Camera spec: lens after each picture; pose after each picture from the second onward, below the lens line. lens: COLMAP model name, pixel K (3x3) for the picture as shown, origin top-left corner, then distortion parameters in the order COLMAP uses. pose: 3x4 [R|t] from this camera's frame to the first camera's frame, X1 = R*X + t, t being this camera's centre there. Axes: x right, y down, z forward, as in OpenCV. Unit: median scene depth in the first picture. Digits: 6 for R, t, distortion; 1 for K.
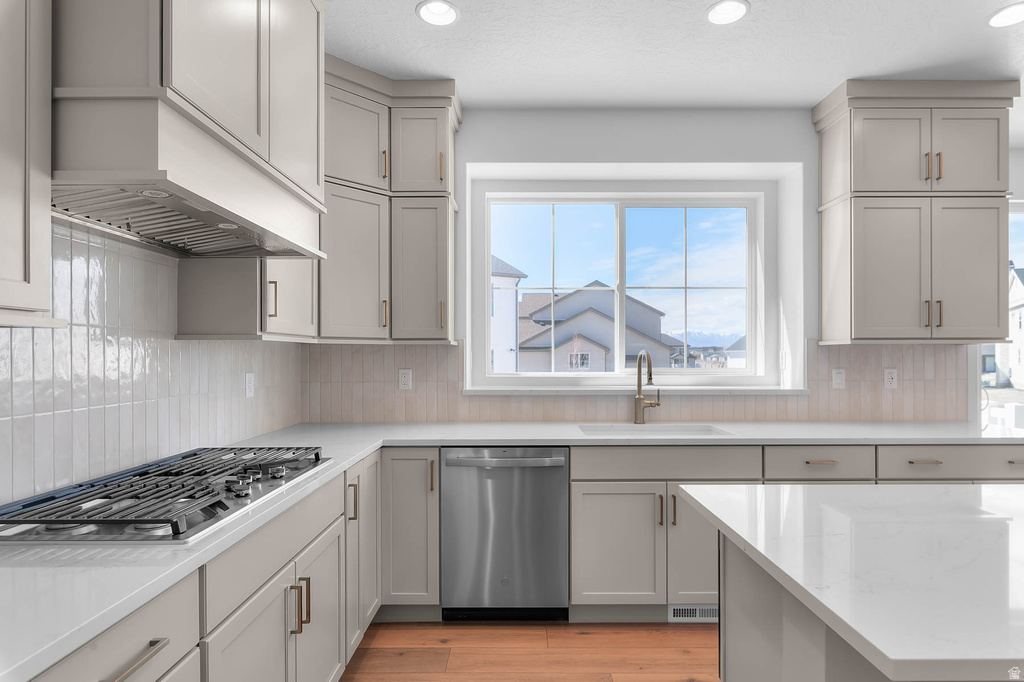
lens RADIAL K [[547.4, 0, 516.4], [0, 547.4, 356.9], [0, 0, 1]] dist [-0.000272, -0.000120]
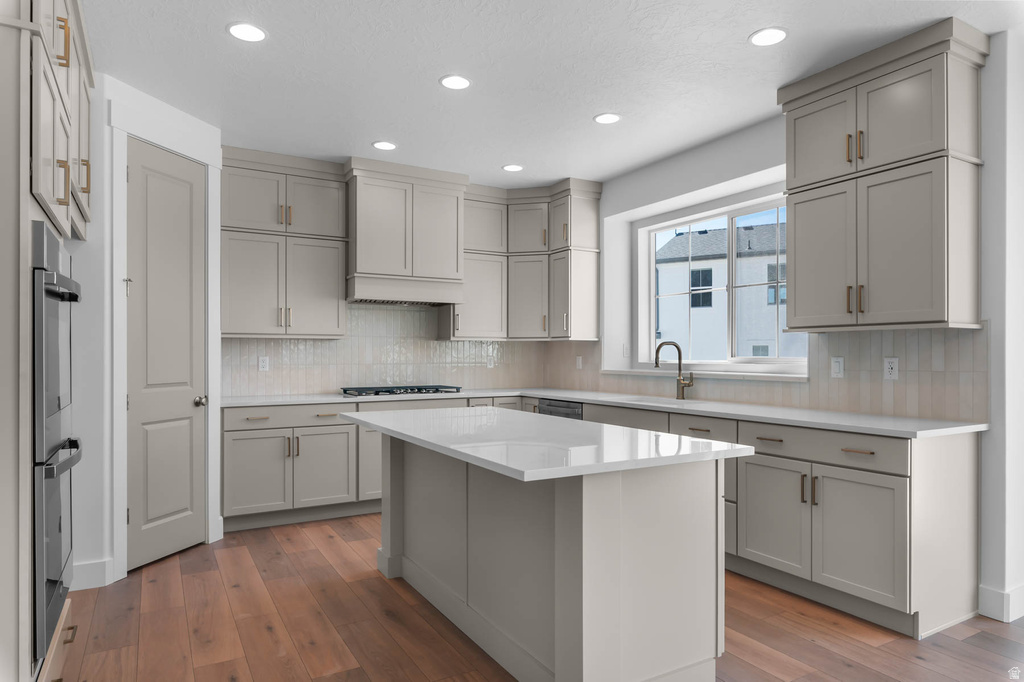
lens RADIAL K [[625.5, 0, 517.7], [0, 625.5, 354.1], [0, 0, 1]] dist [-0.000690, -0.000046]
pose [[0.502352, 0.001354, -0.864662, 1.298203], [-0.004248, 0.999991, -0.000903, 0.019588], [0.864653, 0.004127, 0.502353, -0.061315]]
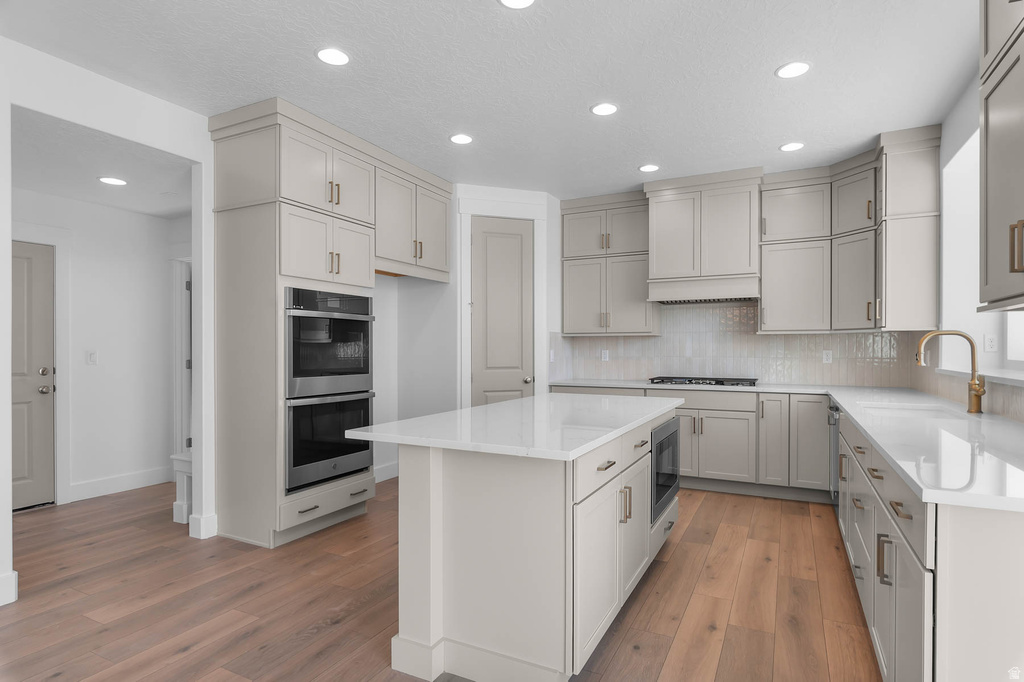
lens RADIAL K [[530.2, 0, 529.9], [0, 530.2, 349.2], [0, 0, 1]] dist [-0.000646, -0.000341]
pose [[-0.439764, 0.001930, -0.898111, 1.309749], [-0.002672, 0.999990, 0.003457, 0.018668], [0.898109, 0.003920, -0.439755, 0.733028]]
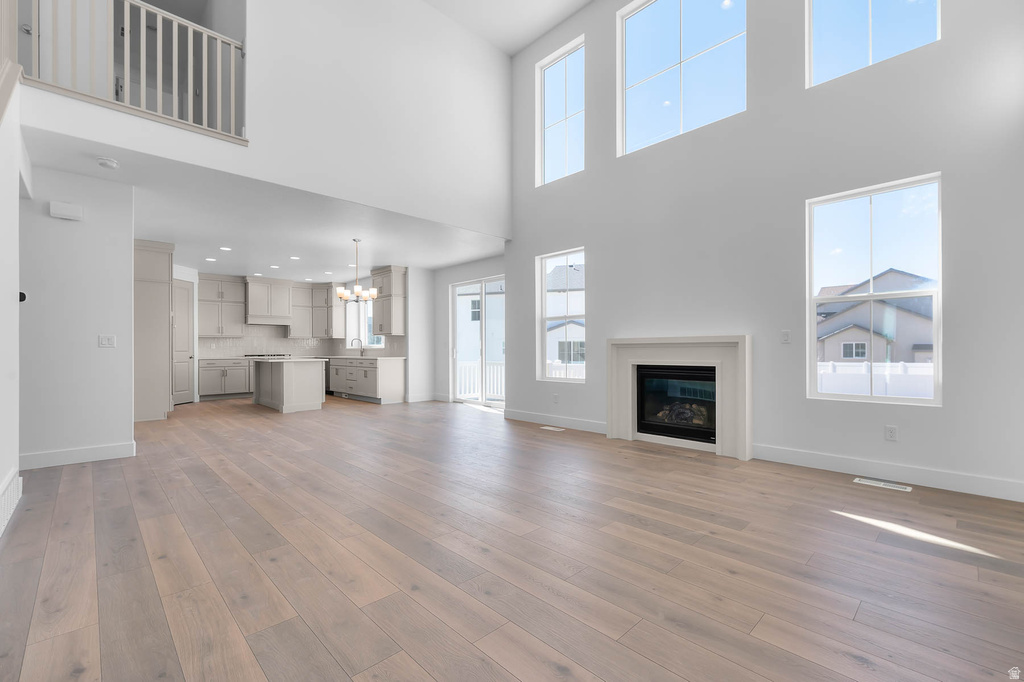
lens RADIAL K [[434.0, 0, 512.1], [0, 434.0, 348.5], [0, 0, 1]] dist [0.001291, -0.000073]
pose [[0.694276, -0.001707, -0.719707, 3.340515], [0.000633, 0.999998, -0.001761, 0.068775], [0.719709, 0.000767, 0.694275, -0.439568]]
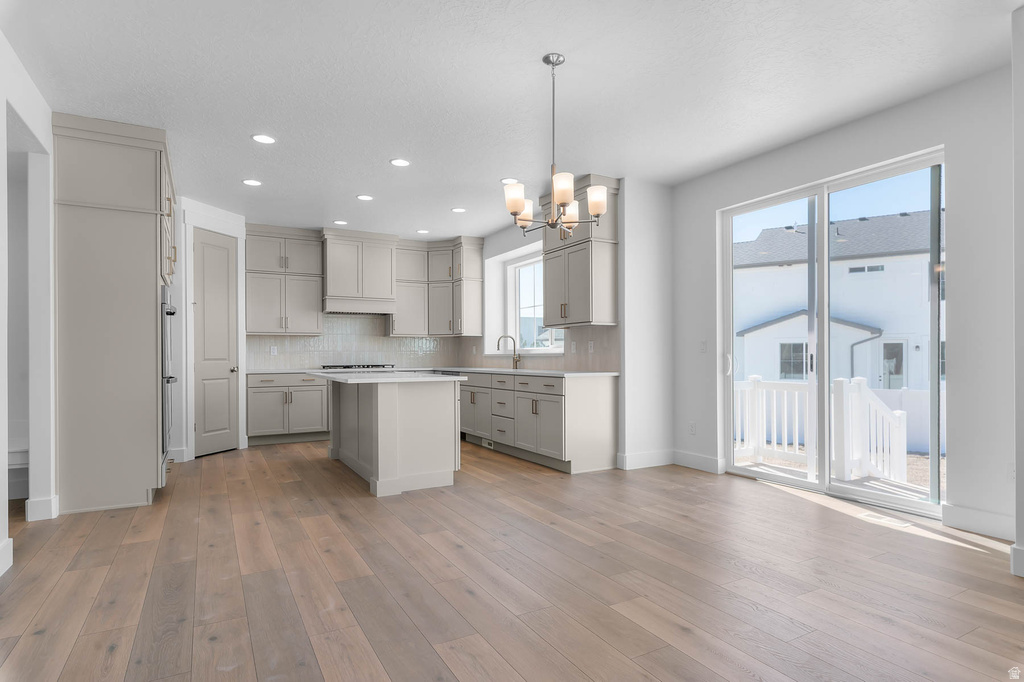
lens RADIAL K [[547.4, 0, 516.4], [0, 547.4, 356.9], [0, 0, 1]] dist [-0.000272, -0.000120]
pose [[0.488482, 0.000450, -0.872574, 2.128444], [0.001681, 0.999998, 0.001457, 0.069994], [0.872572, -0.002178, 0.488480, -0.056178]]
